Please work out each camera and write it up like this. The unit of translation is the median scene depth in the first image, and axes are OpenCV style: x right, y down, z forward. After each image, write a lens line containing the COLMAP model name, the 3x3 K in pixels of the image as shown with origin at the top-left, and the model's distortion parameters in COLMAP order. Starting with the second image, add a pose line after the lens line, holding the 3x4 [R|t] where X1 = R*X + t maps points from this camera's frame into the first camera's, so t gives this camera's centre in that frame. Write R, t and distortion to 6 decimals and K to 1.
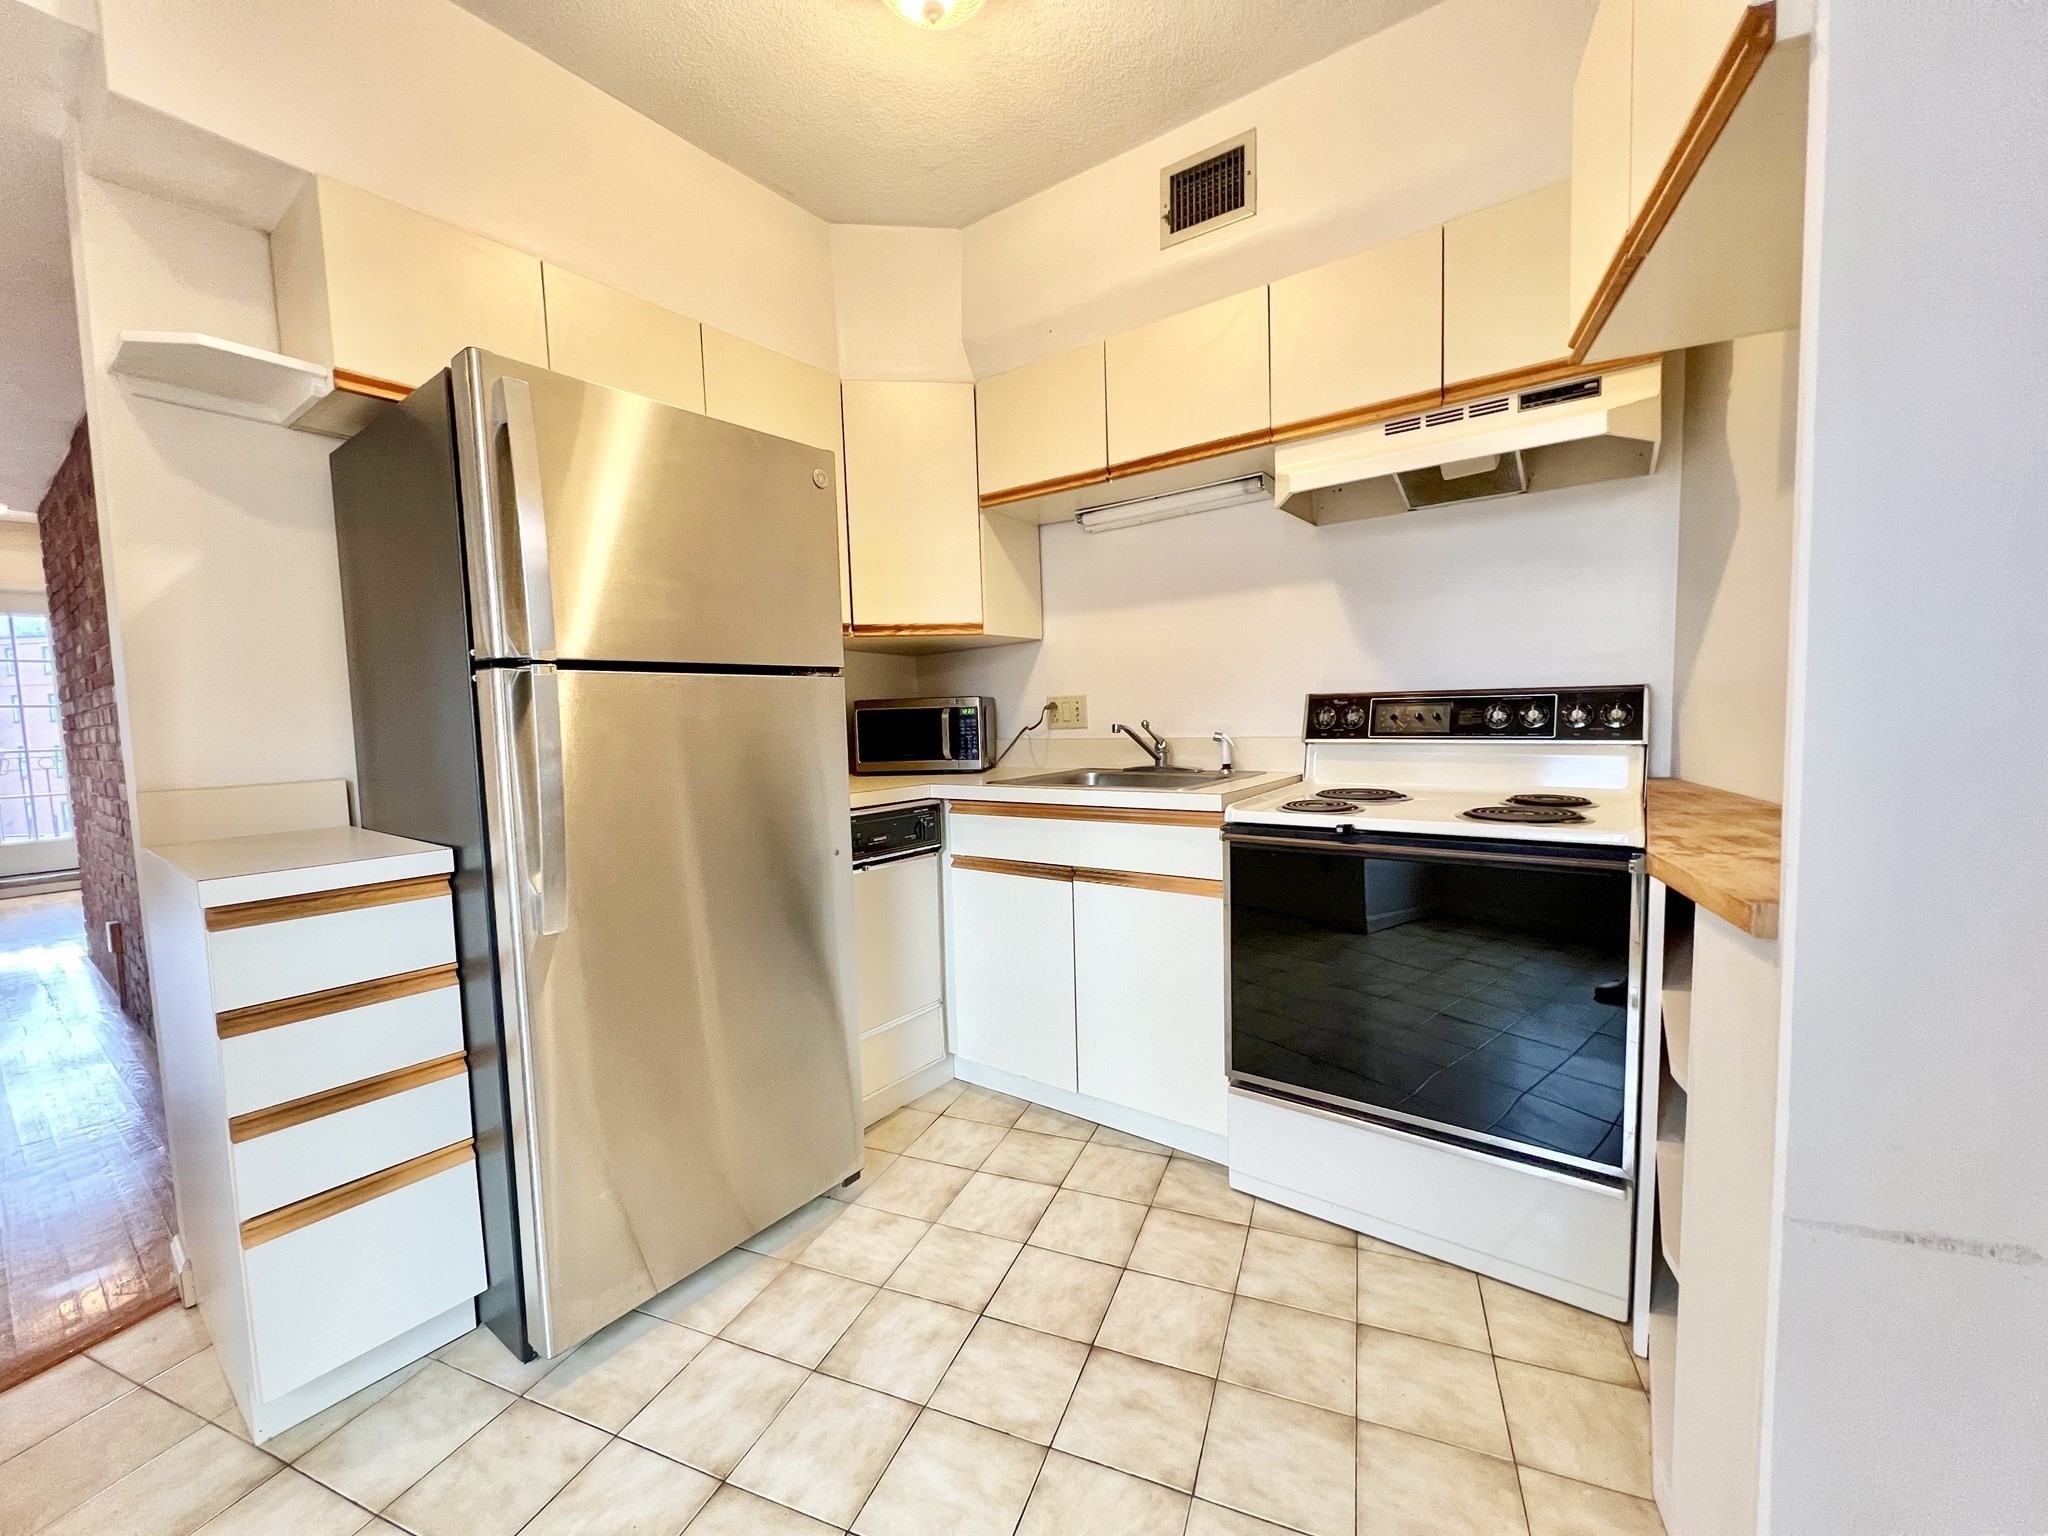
lens RADIAL K [[815.9, 0, 1021.8], [0, 815.9, 777.5], [0, 0, 1]] dist [-0.000328, 0.000397]
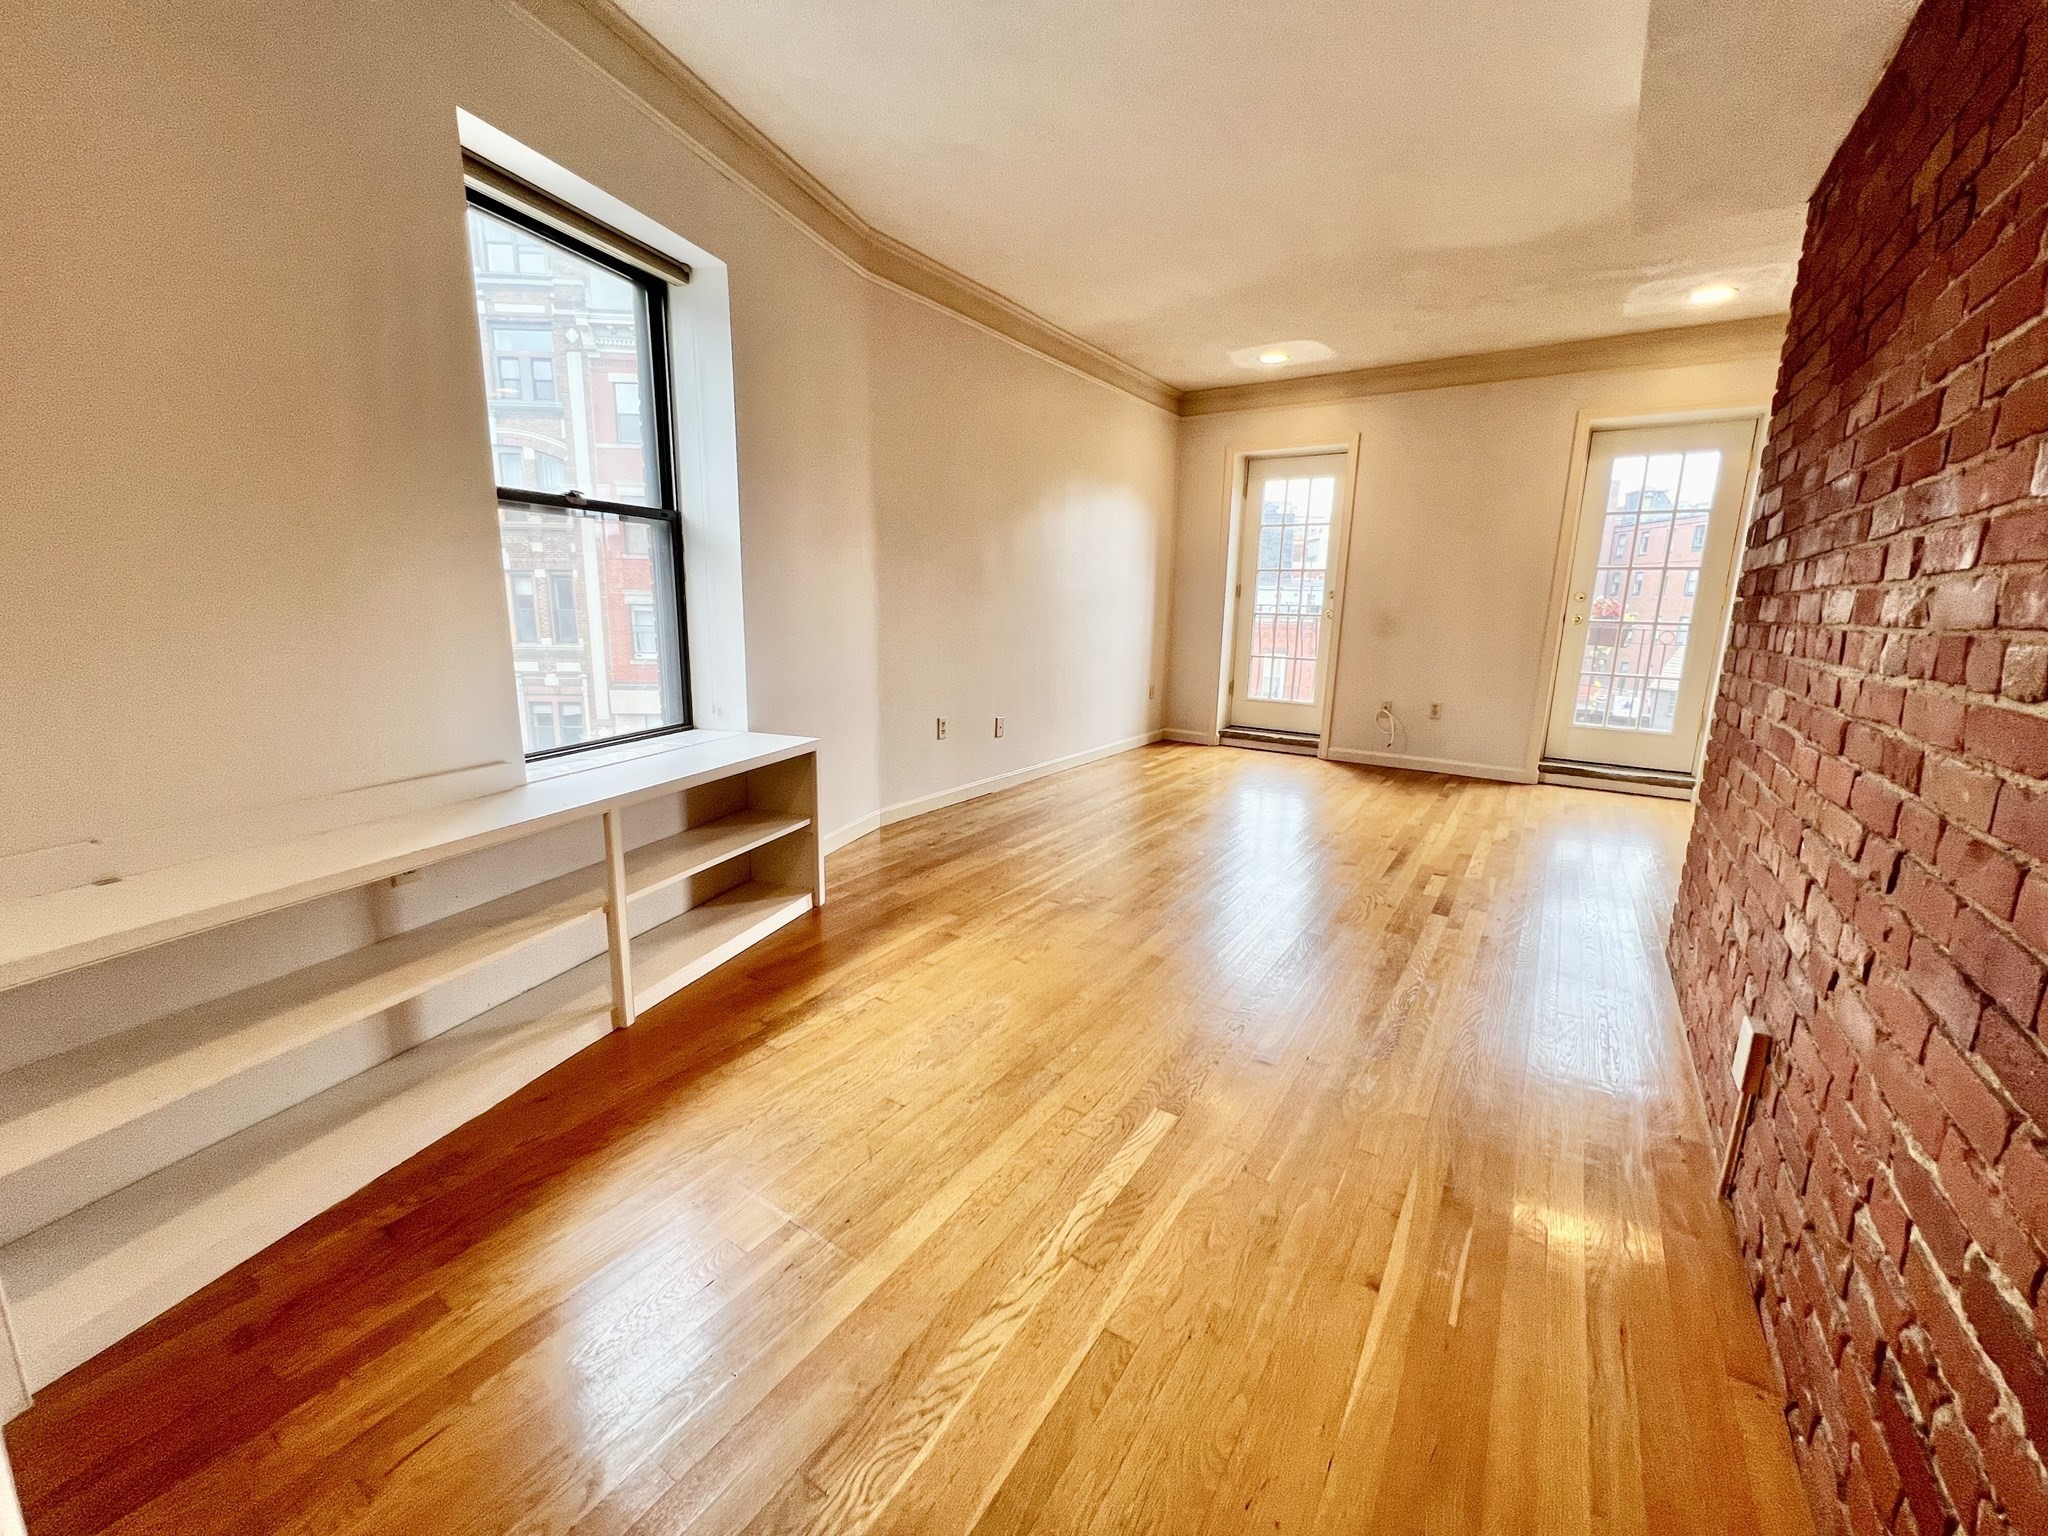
lens RADIAL K [[814.8, 0, 1024.0], [0, 814.8, 768.0], [0, 0, 1]] dist [0.000186, 0.000011]
pose [[0.052049, 0.234206, -0.970793, -1.379717], [-0.100069, 0.968441, 0.228273, -0.043669], [0.993618, 0.085265, 0.073843, 1.038829]]
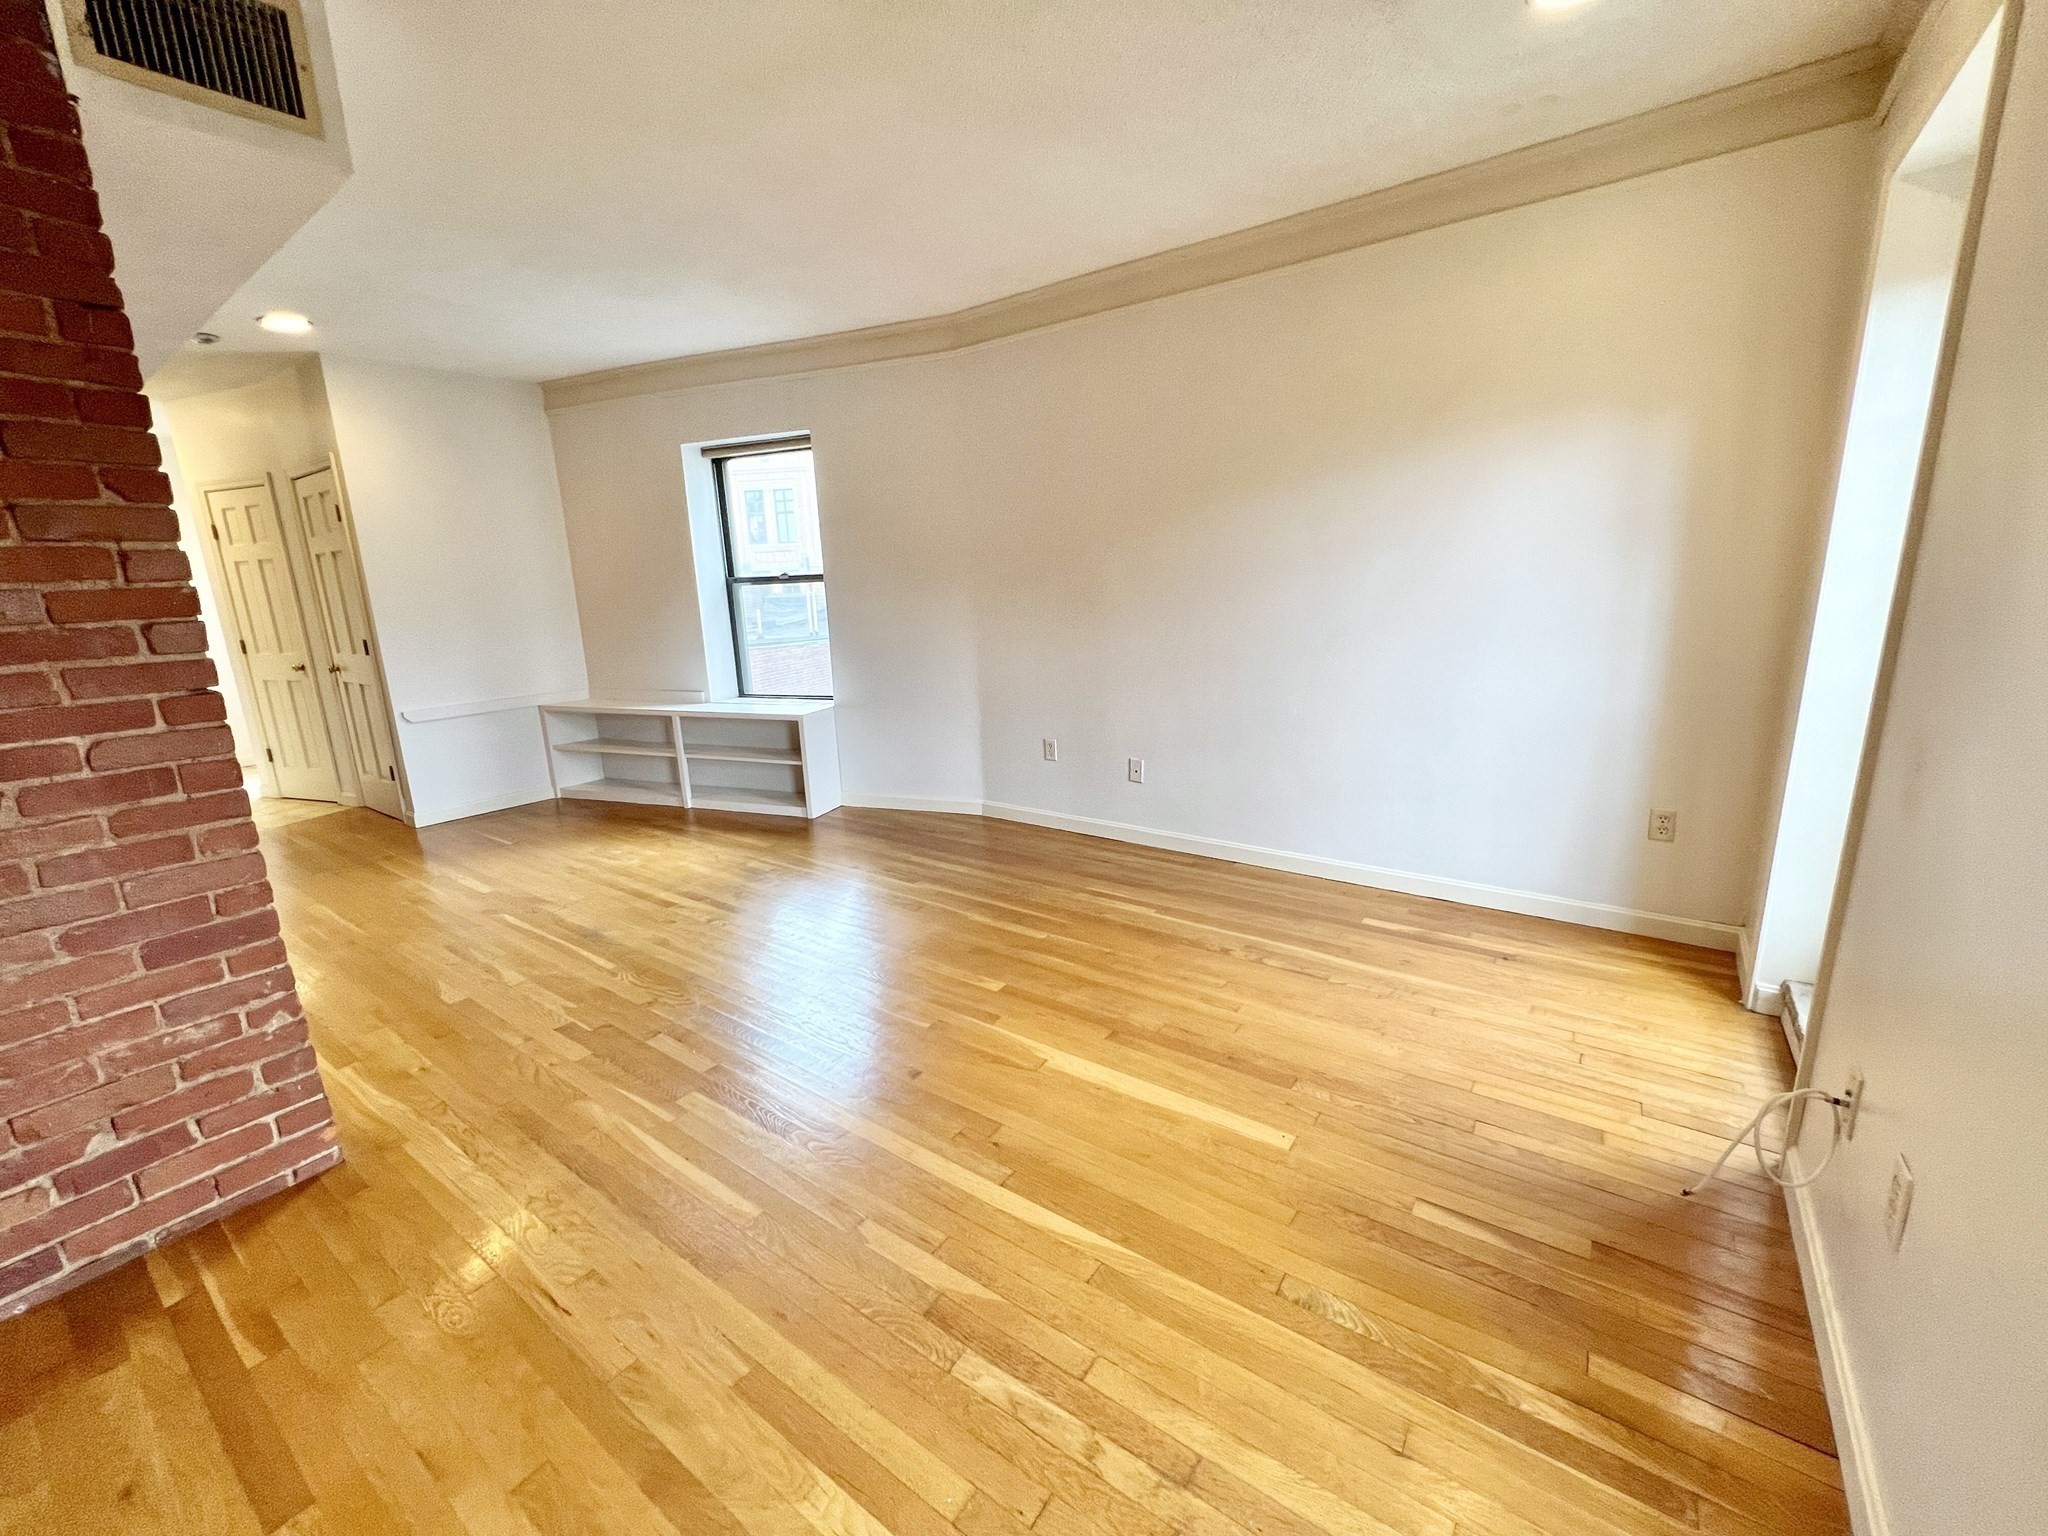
lens RADIAL K [[816.1, 0, 1024.2], [0, 816.1, 757.7], [0, 0, 1]] dist [0.000224, 0.000064]
pose [[-0.997792, 0.066418, -0.000410, -3.695900], [0.063434, 0.954751, 0.290564, -0.273870], [0.019691, 0.289896, -0.956856, 3.311588]]
